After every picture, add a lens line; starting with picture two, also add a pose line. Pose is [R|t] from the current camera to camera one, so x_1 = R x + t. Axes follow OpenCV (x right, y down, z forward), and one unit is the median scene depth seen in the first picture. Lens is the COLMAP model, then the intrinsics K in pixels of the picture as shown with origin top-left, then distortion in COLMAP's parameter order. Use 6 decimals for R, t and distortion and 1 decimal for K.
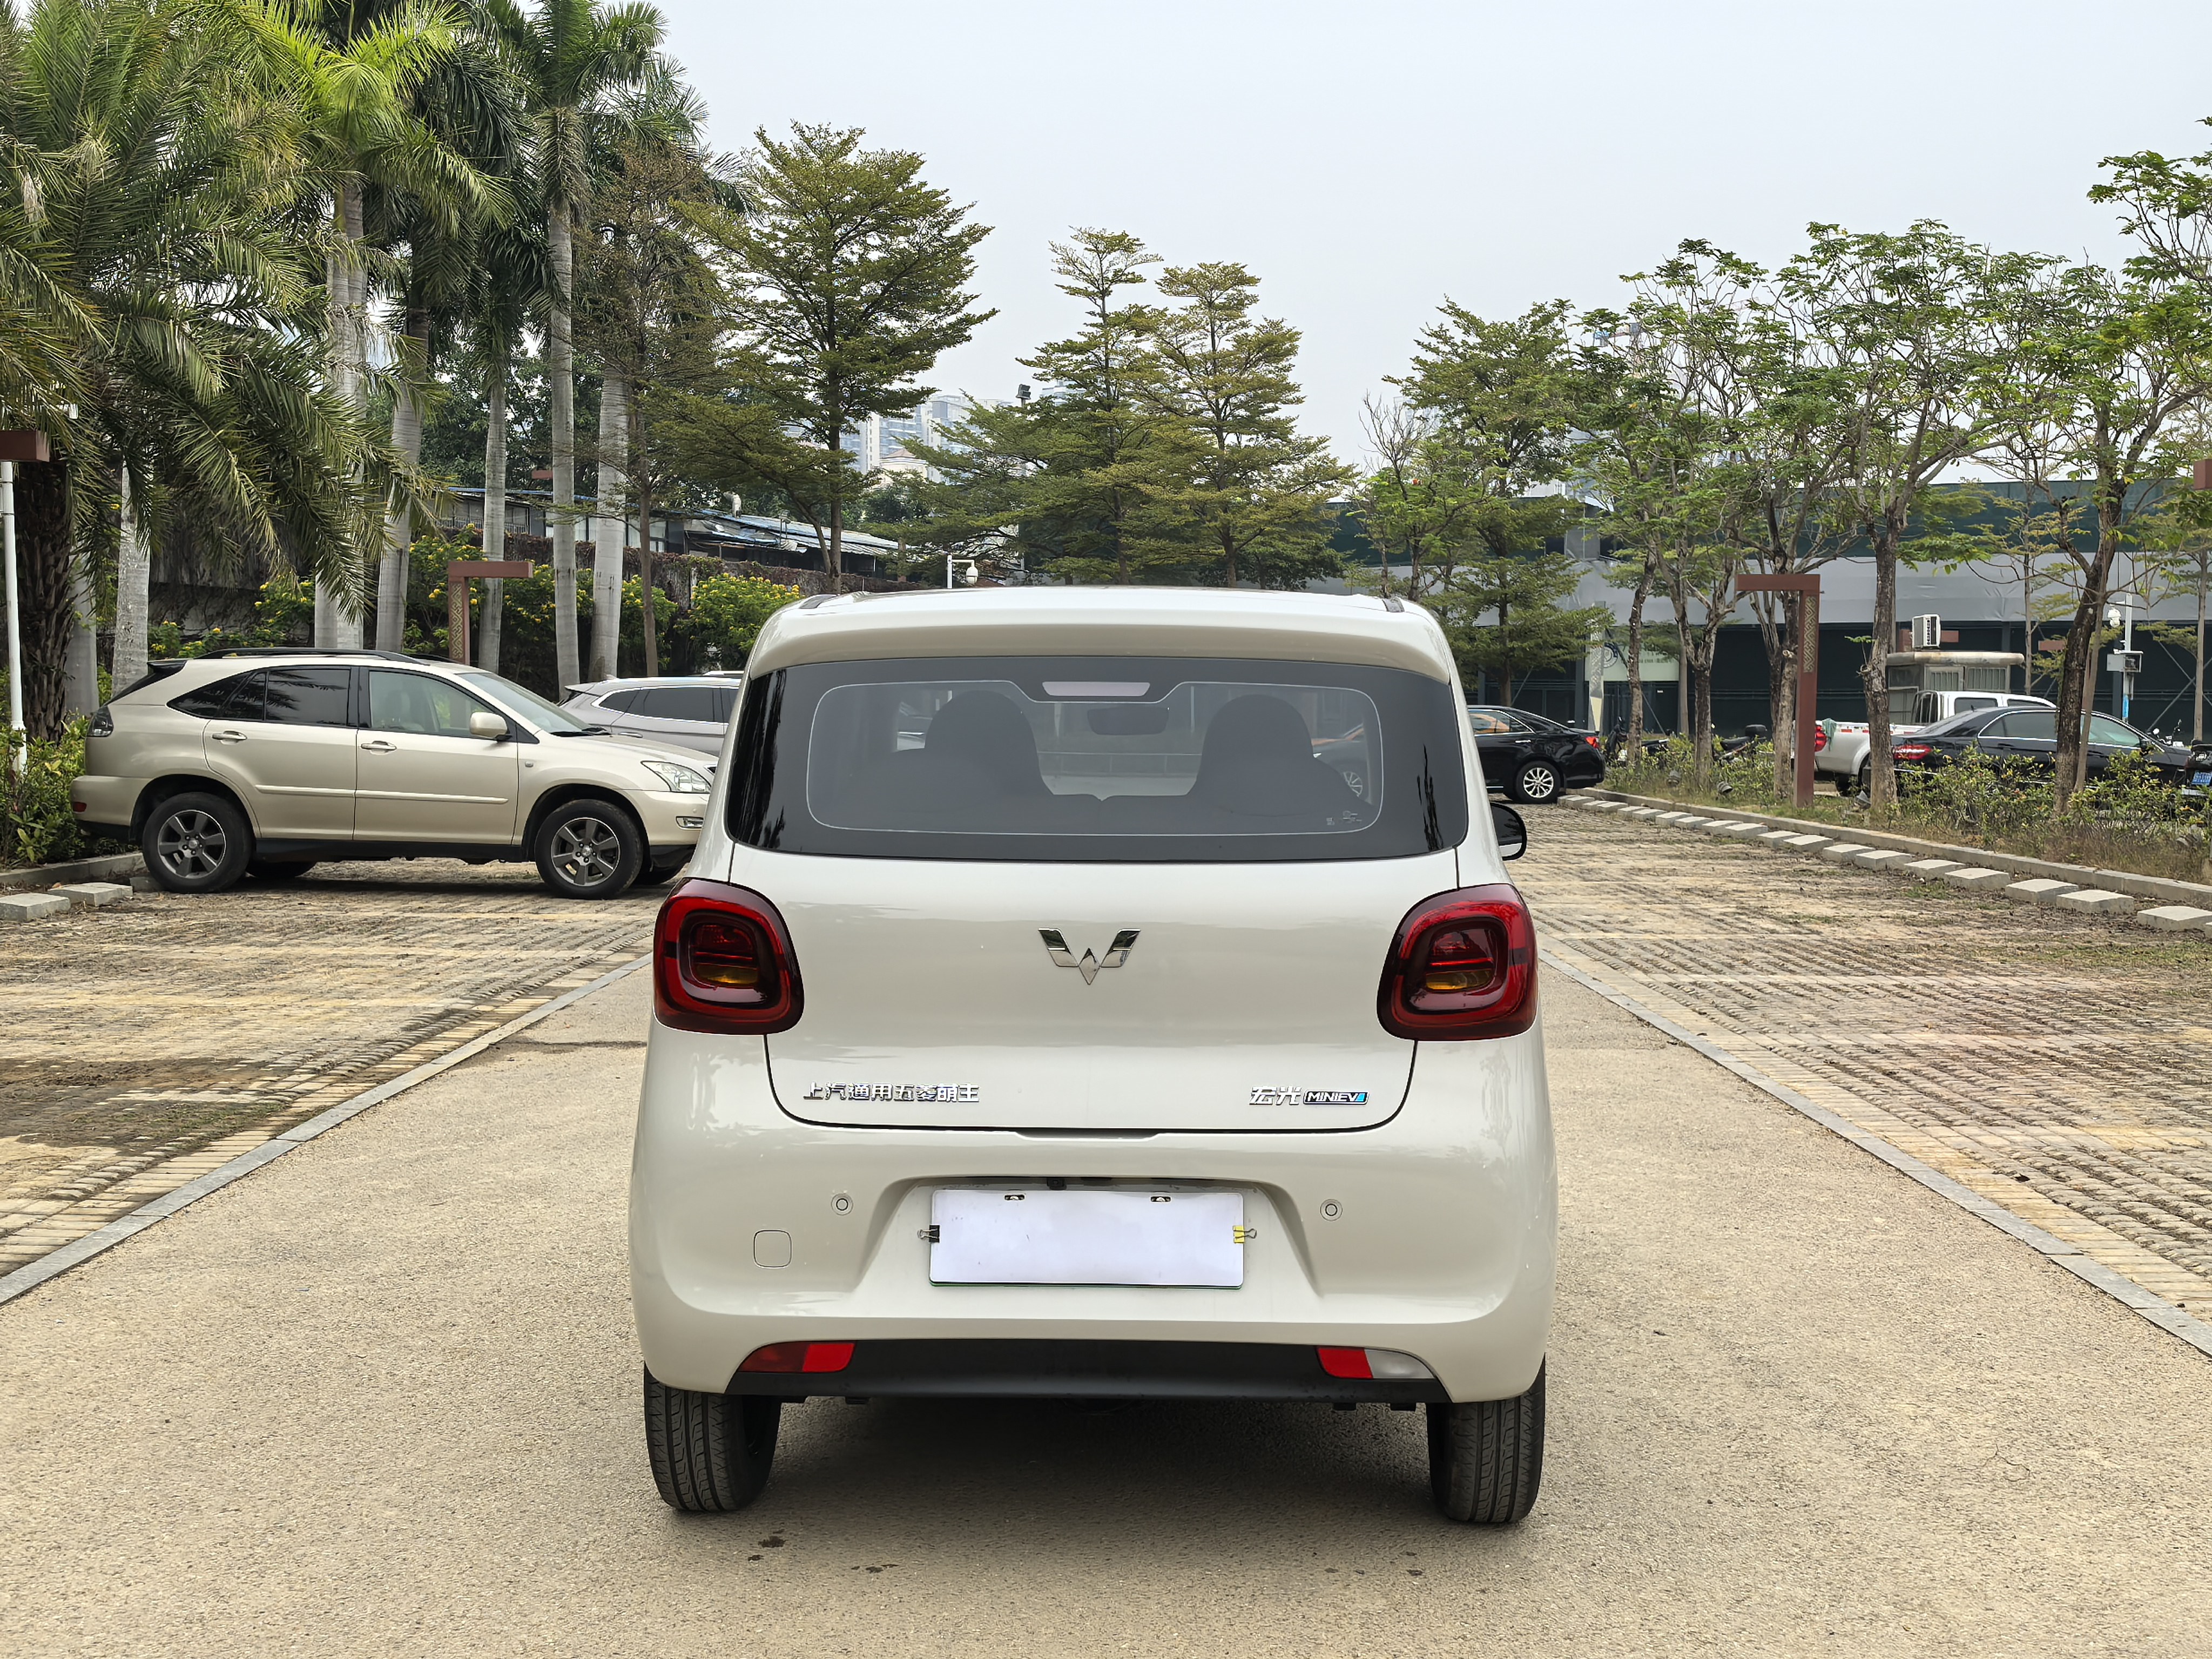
lens RADIAL K [[2630.6, 0, 1138.5], [0, 2630.6, 819.7], [0, 0, 1]] dist [0.093424, -0.244516]
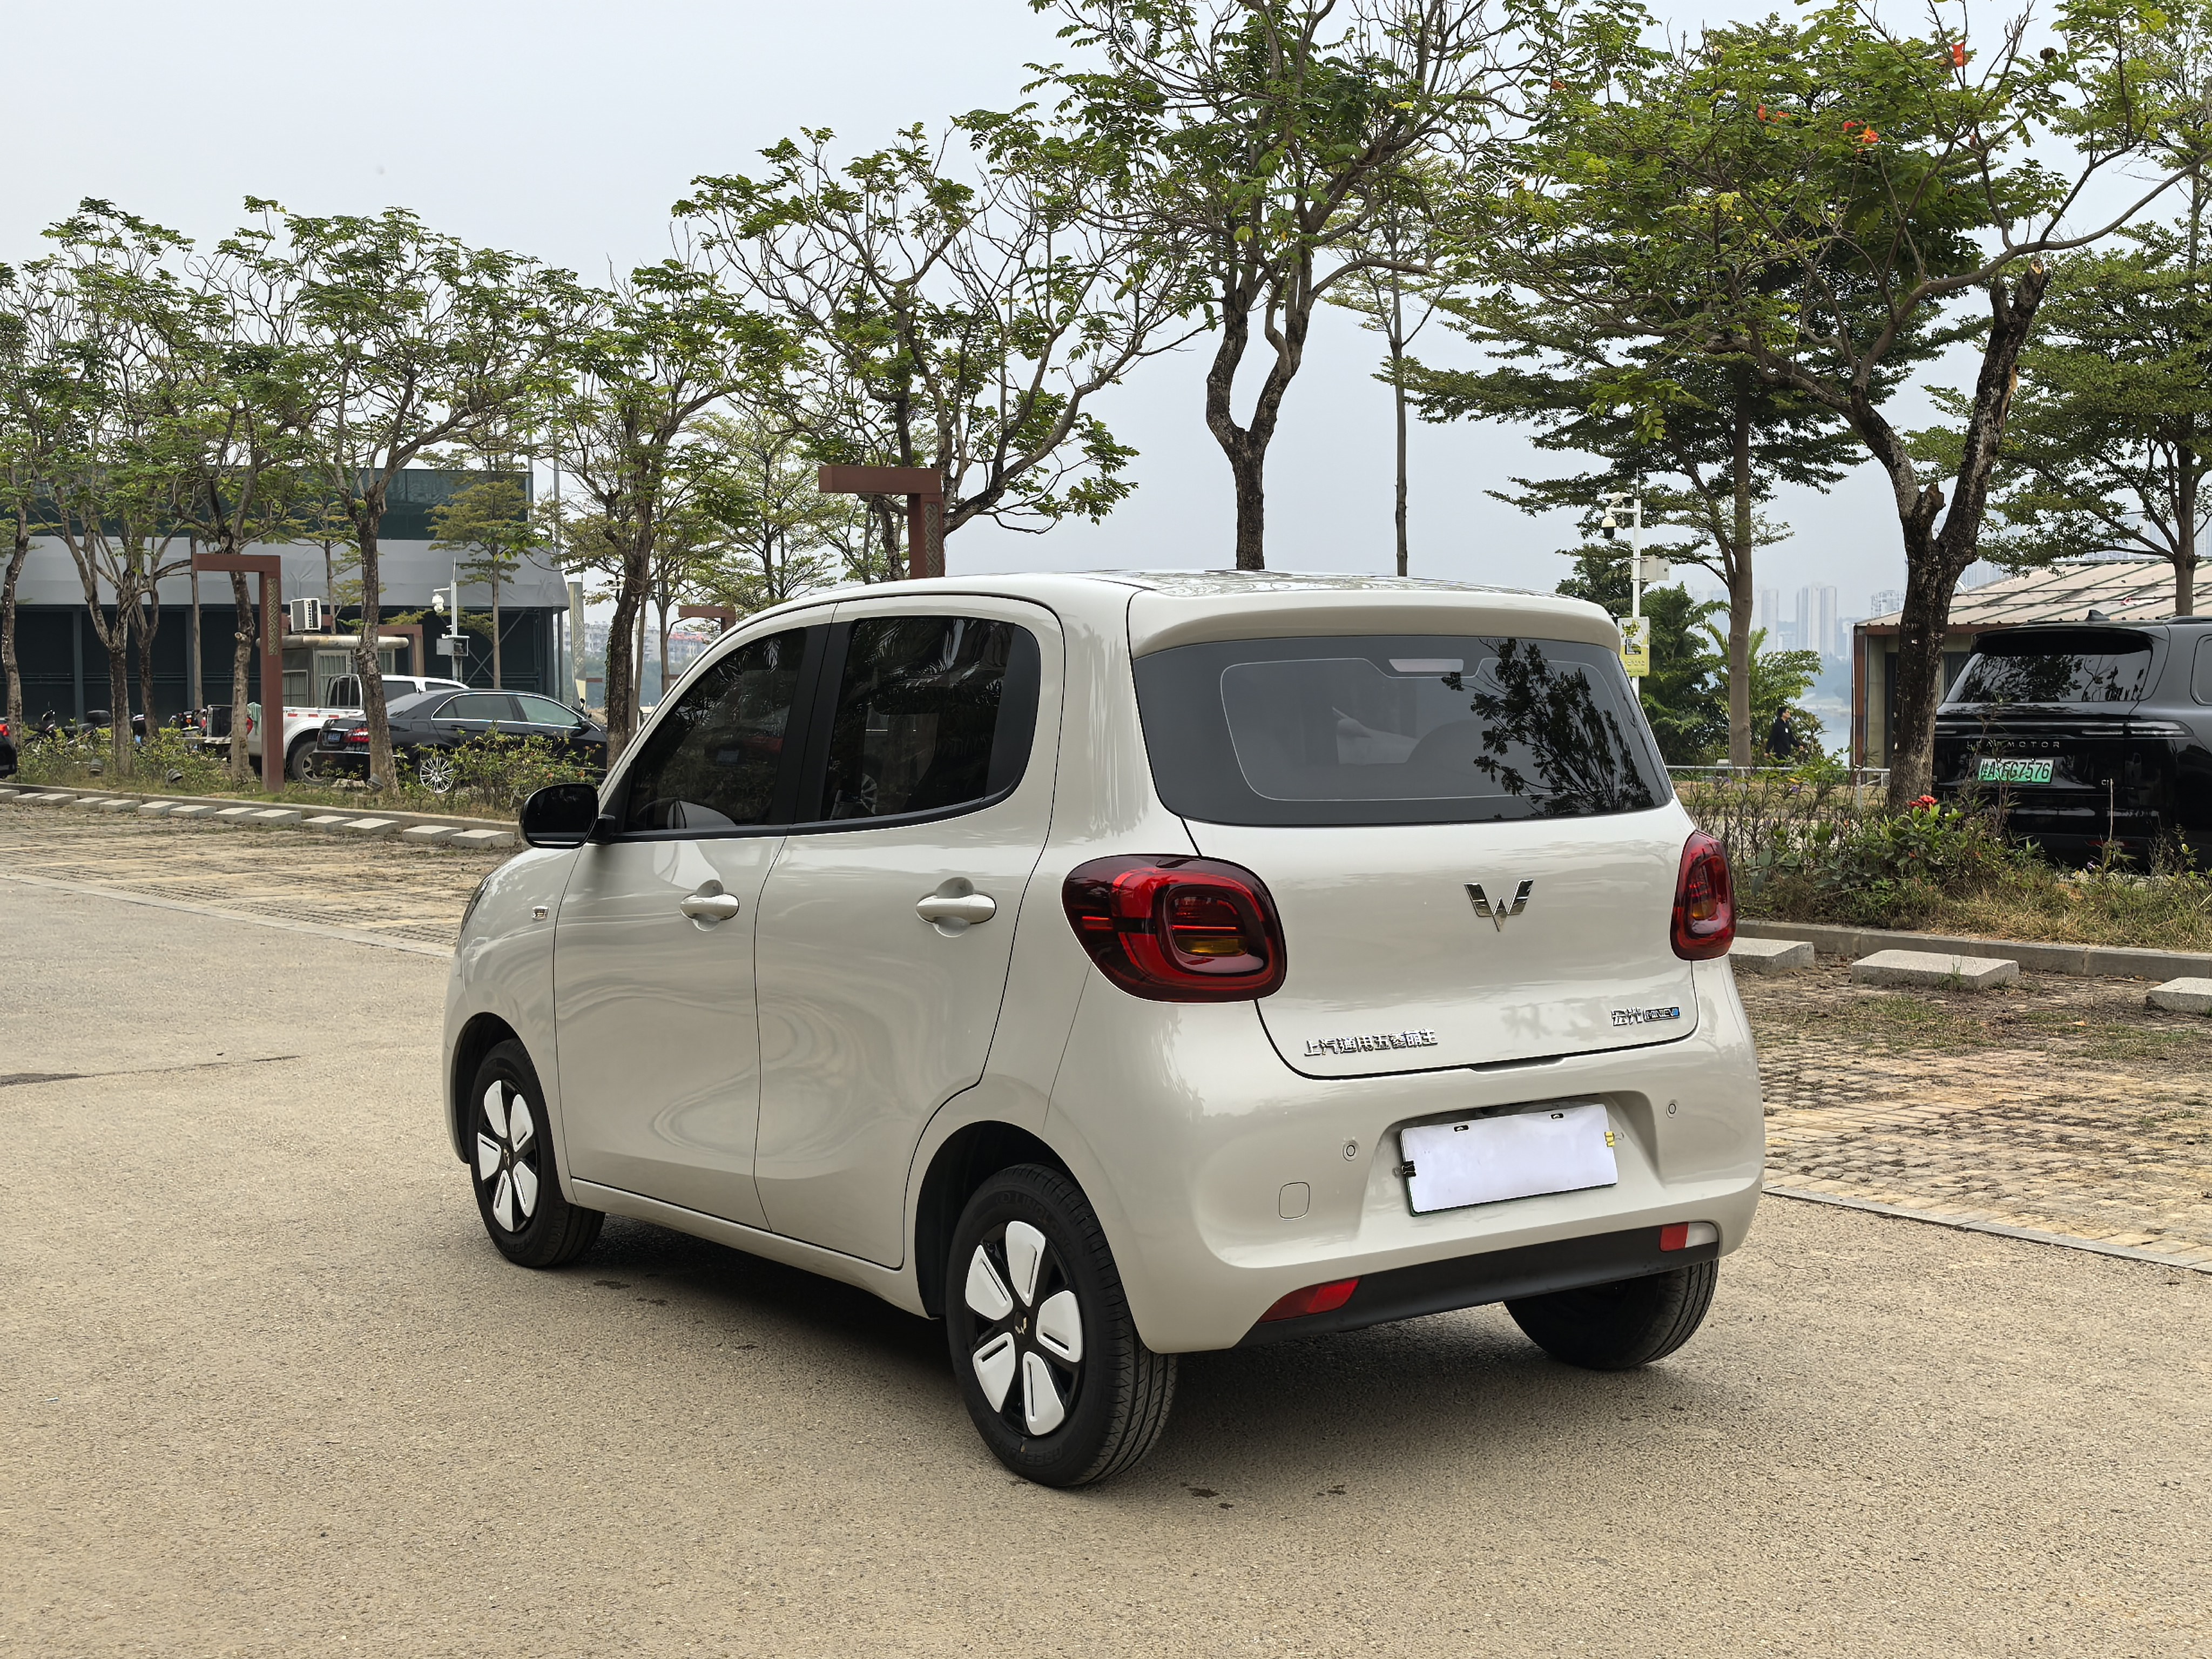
lens RADIAL K [[2630.6, 0, 1138.5], [0, 2630.6, 819.7], [0, 0, 1]] dist [0.093424, -0.244516]
pose [[0.805640, -0.036837, 0.591259, -0.130811], [0.033262, 0.999303, 0.016937, -0.001364], [-0.591471, 0.006021, 0.806304, 0.031325]]
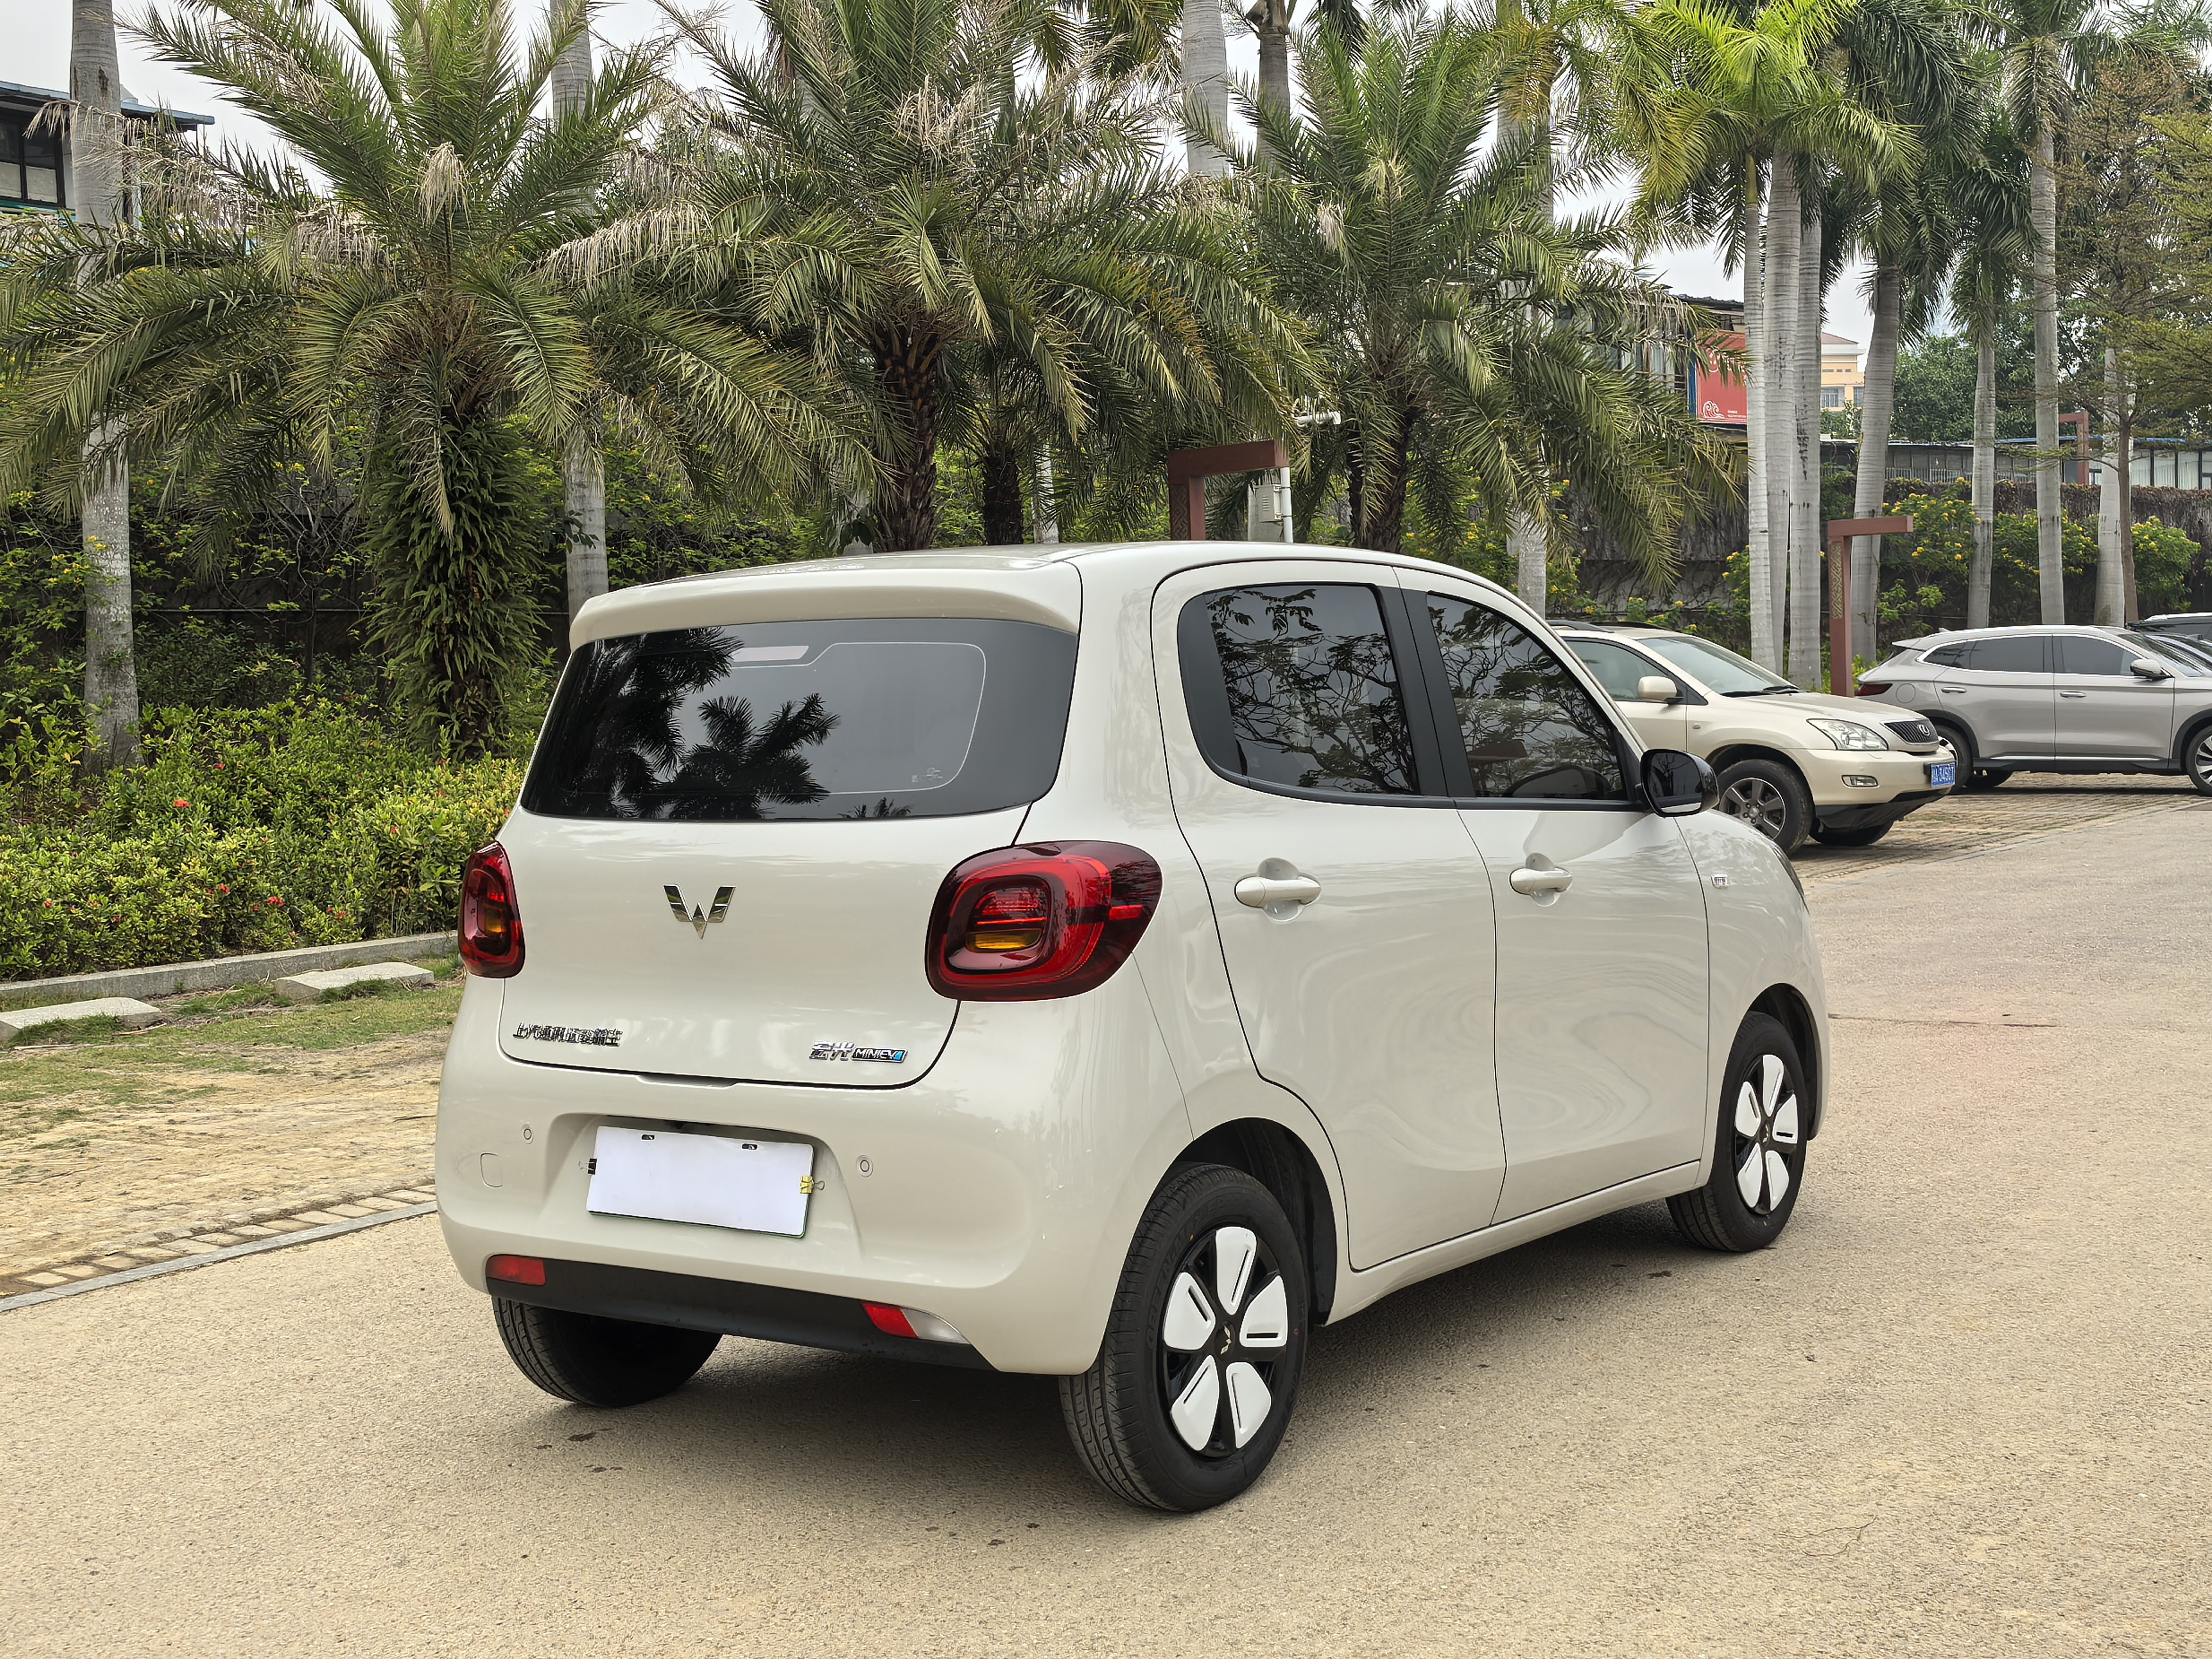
lens RADIAL K [[2619.9, 0, 1106.0], [0, 2619.9, 829.5], [0, 0, 1]] dist [0.198333, -0.866272]
pose [[0.815495, -0.007393, -0.578717, 0.117556], [0.017554, 0.999774, 0.011964, 0.001588], [0.578498, -0.019916, 0.815441, 0.039365]]
